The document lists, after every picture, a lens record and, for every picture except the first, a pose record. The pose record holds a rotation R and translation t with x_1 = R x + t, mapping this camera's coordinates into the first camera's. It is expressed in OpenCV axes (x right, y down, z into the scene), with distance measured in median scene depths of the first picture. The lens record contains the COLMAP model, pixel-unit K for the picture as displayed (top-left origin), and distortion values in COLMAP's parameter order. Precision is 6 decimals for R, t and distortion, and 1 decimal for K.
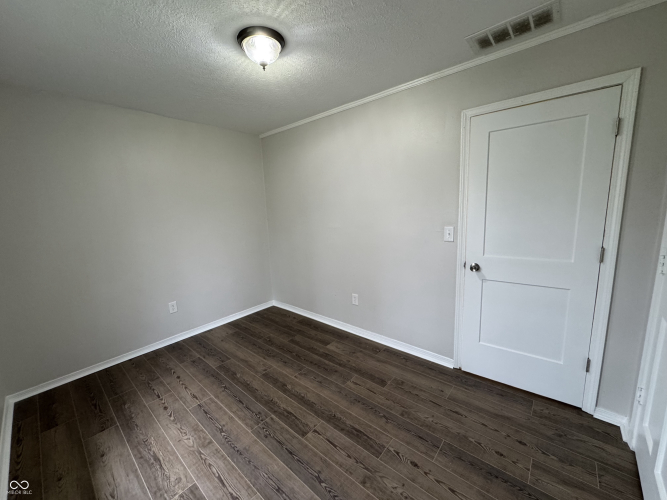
lens RADIAL K [[263.7, 0, 333.2], [0, 263.7, 249.3], [0, 0, 1]] dist [-0.004308, 0.000301]
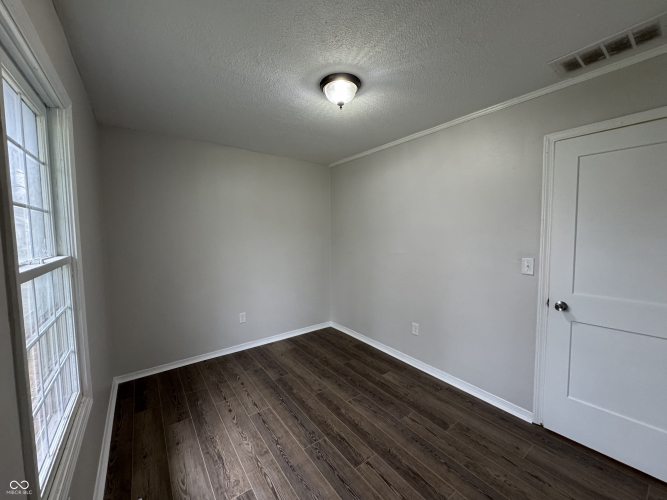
lens RADIAL K [[263.7, 0, 332.9], [0, 263.7, 249.4], [0, 0, 1]] dist [-0.004308, 0.000301]
pose [[0.974446, 0.047444, -0.219556, -0.017861], [-0.067541, 0.994093, -0.084950, 0.006535], [0.214228, 0.097608, 0.971894, -0.028362]]
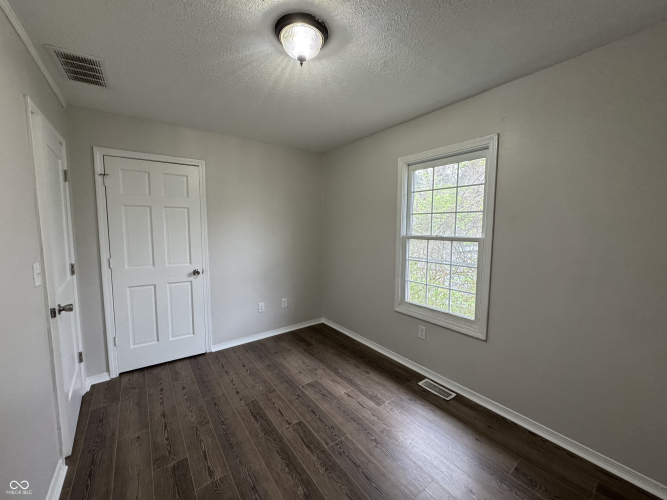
lens RADIAL K [[263.7, 0, 339.0], [0, 263.7, 251.7], [0, 0, 1]] dist [-0.004308, 0.000301]
pose [[-0.979691, 0.018855, 0.199623, -0.442623], [0.069040, 0.966414, 0.247545, -0.237974], [-0.188251, 0.256299, -0.948089, 1.587962]]
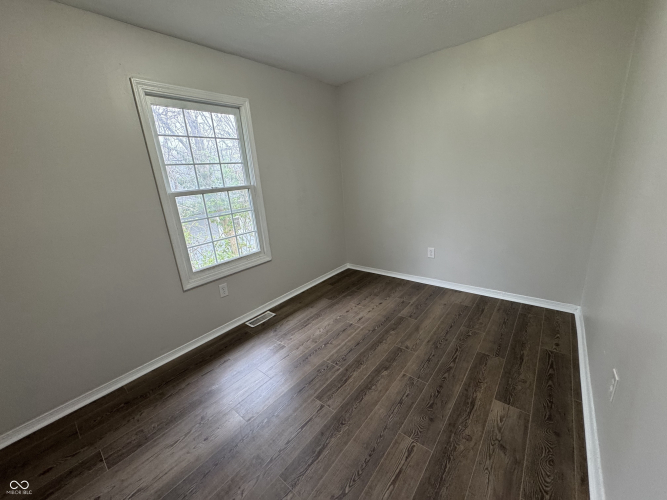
lens RADIAL K [[263.7, 0, 329.1], [0, 263.7, 247.9], [0, 0, 1]] dist [-0.004308, 0.000301]
pose [[0.021324, 0.311383, -0.950045, 0.571605], [-0.088501, 0.947119, 0.308437, -0.130630], [0.995848, 0.077503, 0.047754, 0.811589]]
